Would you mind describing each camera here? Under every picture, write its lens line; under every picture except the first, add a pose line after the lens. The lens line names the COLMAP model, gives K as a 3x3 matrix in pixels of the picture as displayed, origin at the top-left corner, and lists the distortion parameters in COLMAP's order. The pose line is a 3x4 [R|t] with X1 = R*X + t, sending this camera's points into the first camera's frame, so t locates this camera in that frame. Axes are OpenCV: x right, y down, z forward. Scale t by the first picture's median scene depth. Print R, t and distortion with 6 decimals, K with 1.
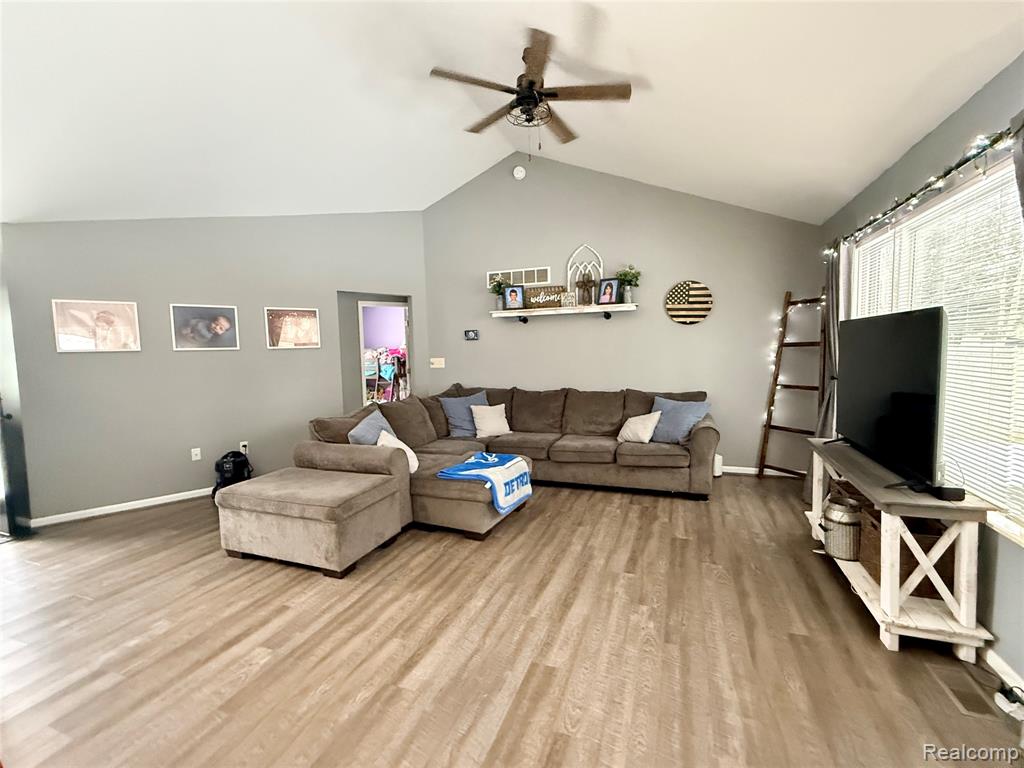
lens RADIAL K [[445.7, 0, 507.0], [0, 445.7, 383.1], [0, 0, 1]] dist [0.001775, 0.001670]
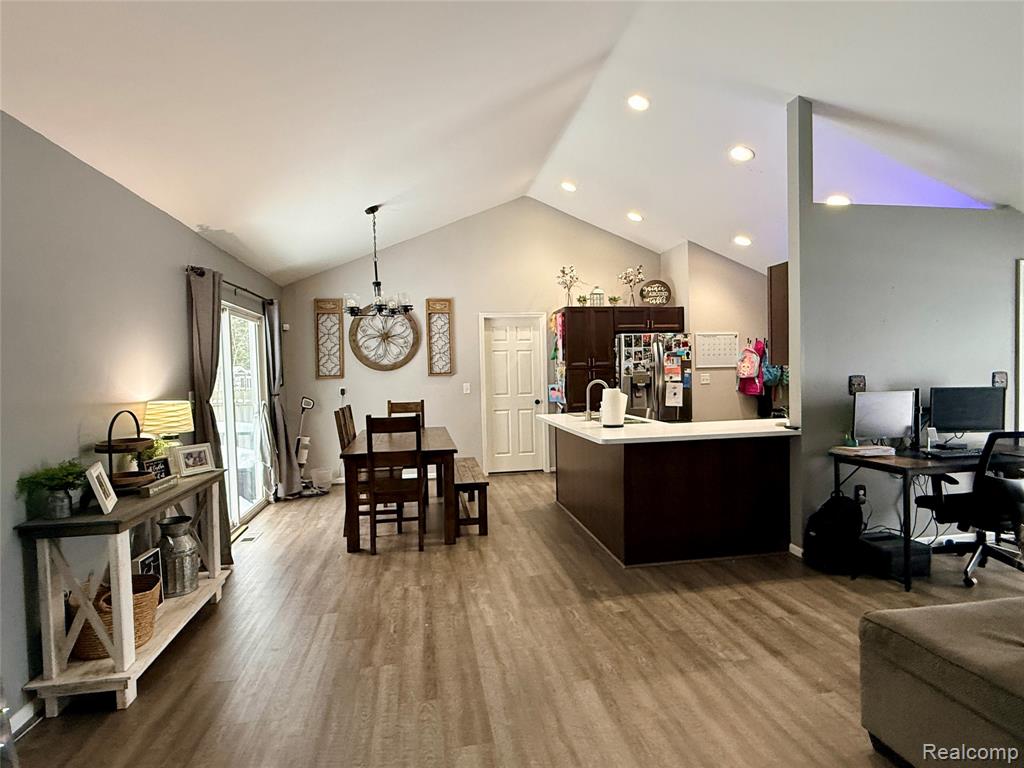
lens RADIAL K [[533.6, 0, 513.2], [0, 533.6, 388.1], [0, 0, 1]] dist [-0.005057, 0.000810]
pose [[-0.848605, 0.060642, -0.525539, 0.245511], [0.001258, 0.993637, 0.112624, -0.071776], [0.529025, 0.094913, -0.843282, 0.866542]]
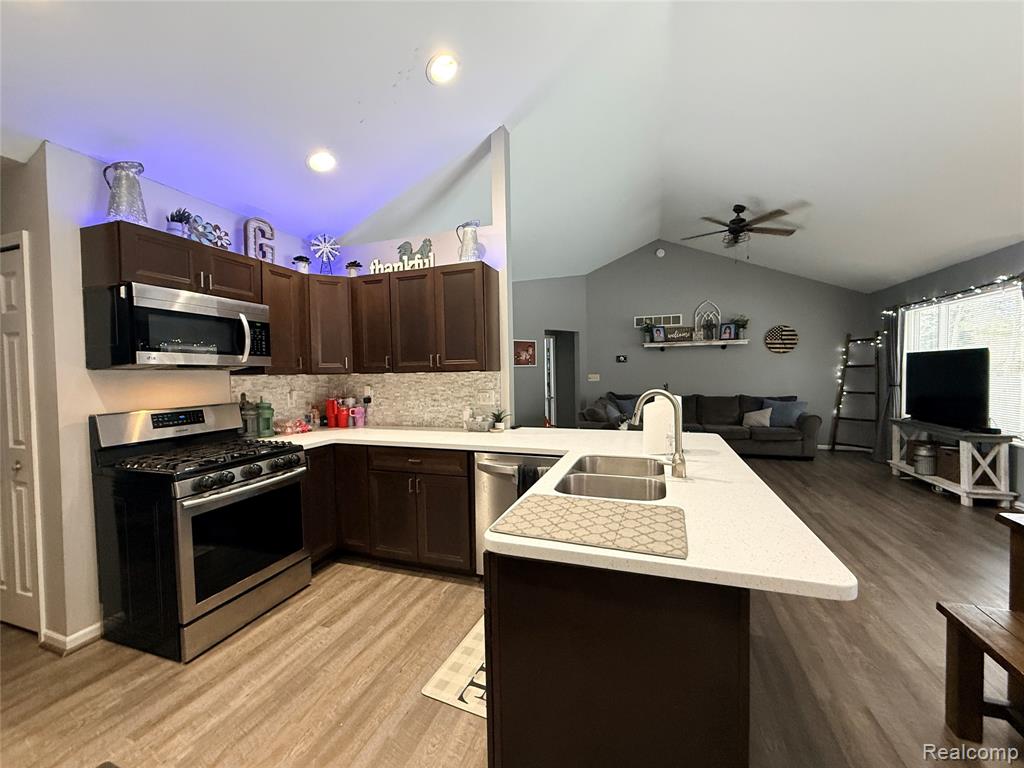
lens RADIAL K [[413.7, 0, 507.0], [0, 413.7, 384.6], [0, 0, 1]] dist [0.020475, -0.001144]
pose [[0.998782, 0.005988, 0.048982, -0.707405], [-0.003669, 0.998874, -0.047298, 0.057519], [-0.049211, 0.047060, 0.997679, -0.459259]]
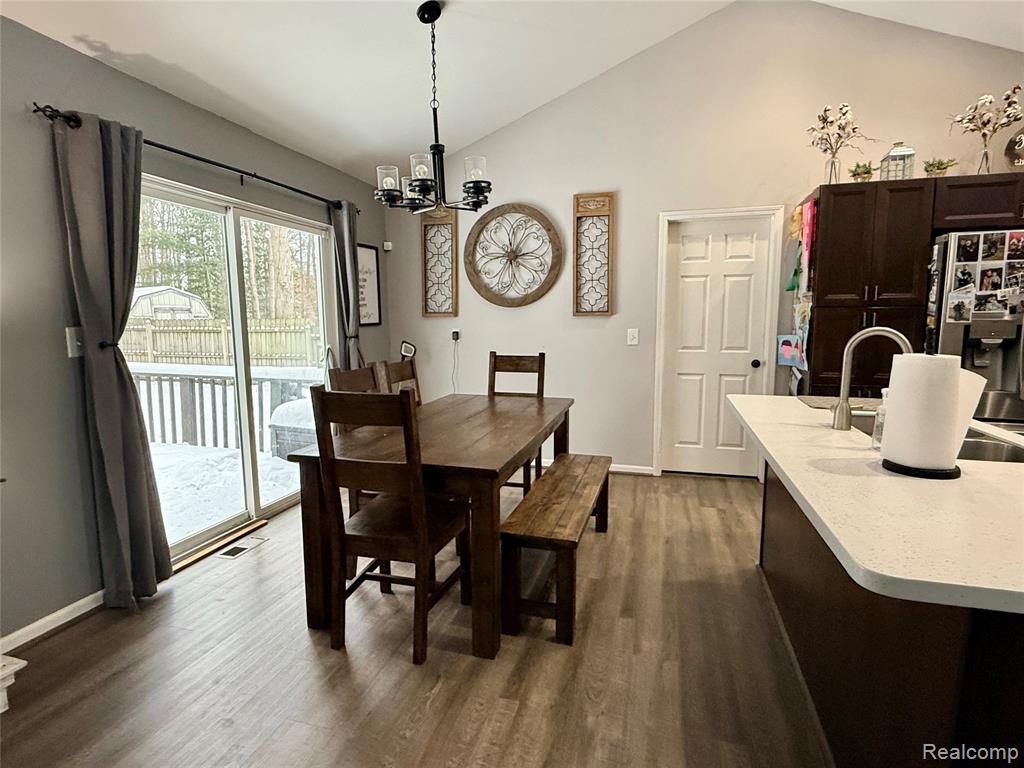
lens RADIAL K [[533.6, 0, 510.5], [0, 533.6, 384.9], [0, 0, 1]] dist [-0.005057, 0.000810]
pose [[-0.994372, 0.039549, -0.098289, -0.169411], [0.018962, 0.979171, 0.202152, -0.006386], [0.104236, 0.199150, -0.974410, 0.393198]]
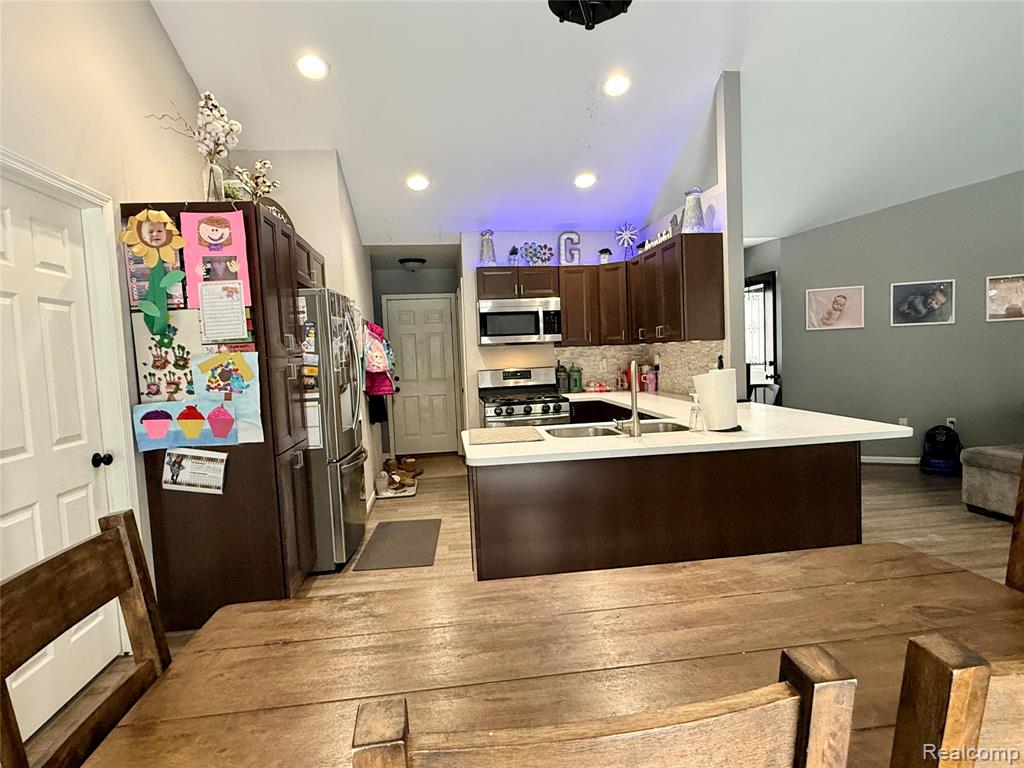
lens RADIAL K [[556.0, 0, 511.9], [0, 556.0, 387.4], [0, 0, 1]] dist [0.002708, -0.000191]
pose [[0.484417, 0.059630, -0.872803, 0.005061], [-0.036894, 0.998179, 0.047719, 0.046029], [0.874059, 0.009085, 0.485735, -0.477734]]
